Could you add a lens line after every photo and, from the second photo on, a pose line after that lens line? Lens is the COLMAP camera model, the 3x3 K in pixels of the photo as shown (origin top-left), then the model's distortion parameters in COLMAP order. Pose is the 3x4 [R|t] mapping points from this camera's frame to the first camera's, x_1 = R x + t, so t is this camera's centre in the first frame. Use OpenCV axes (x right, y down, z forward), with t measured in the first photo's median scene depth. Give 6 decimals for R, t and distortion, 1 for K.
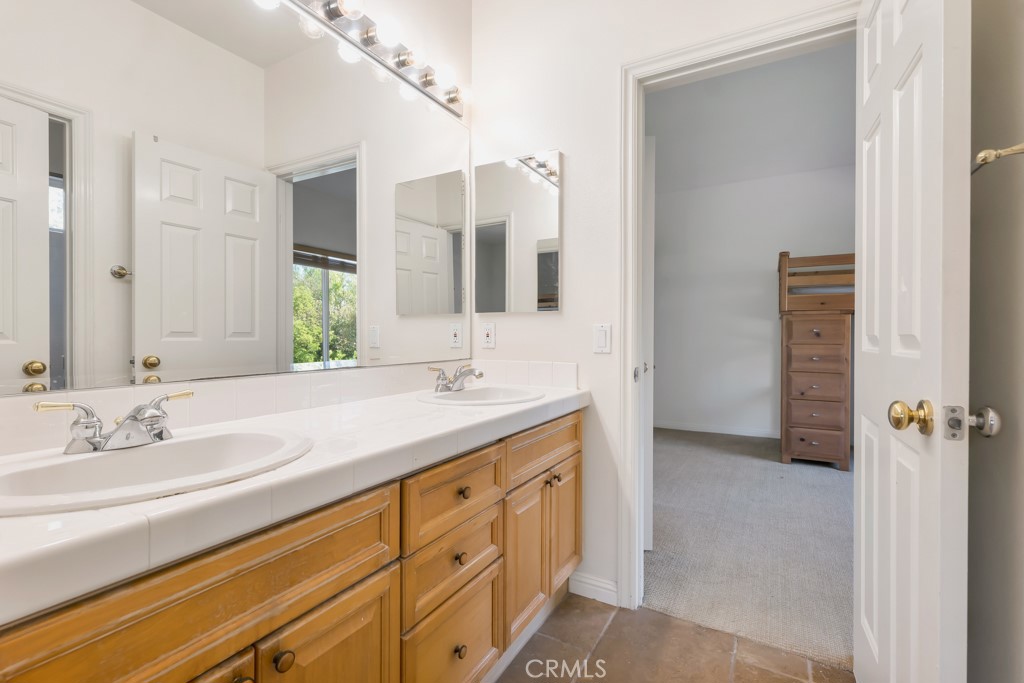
lens RADIAL K [[465.5, 0, 511.9], [0, 465.5, 338.4], [0, 0, 1]] dist [-0.000257, -0.000036]
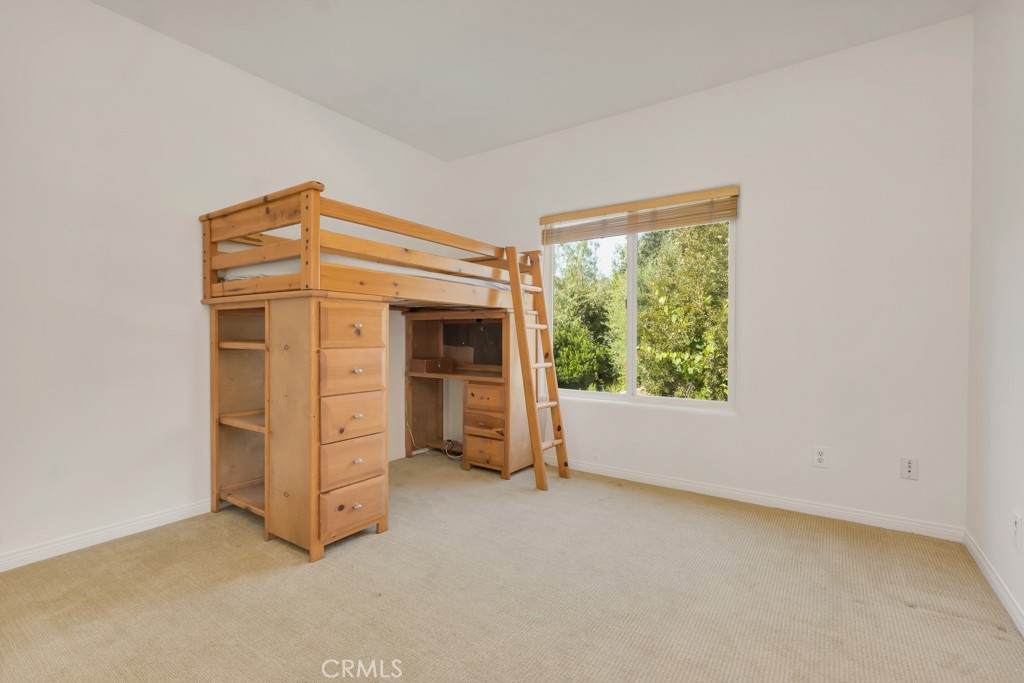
lens RADIAL K [[465.5, 0, 512.5], [0, 465.5, 338.2], [0, 0, 1]] dist [-0.000257, -0.000036]
pose [[0.087942, -0.011617, 0.996058, 0.049916], [0.006748, 0.999916, 0.011066, -0.005250], [-0.996103, 0.005748, 0.088013, 0.727052]]
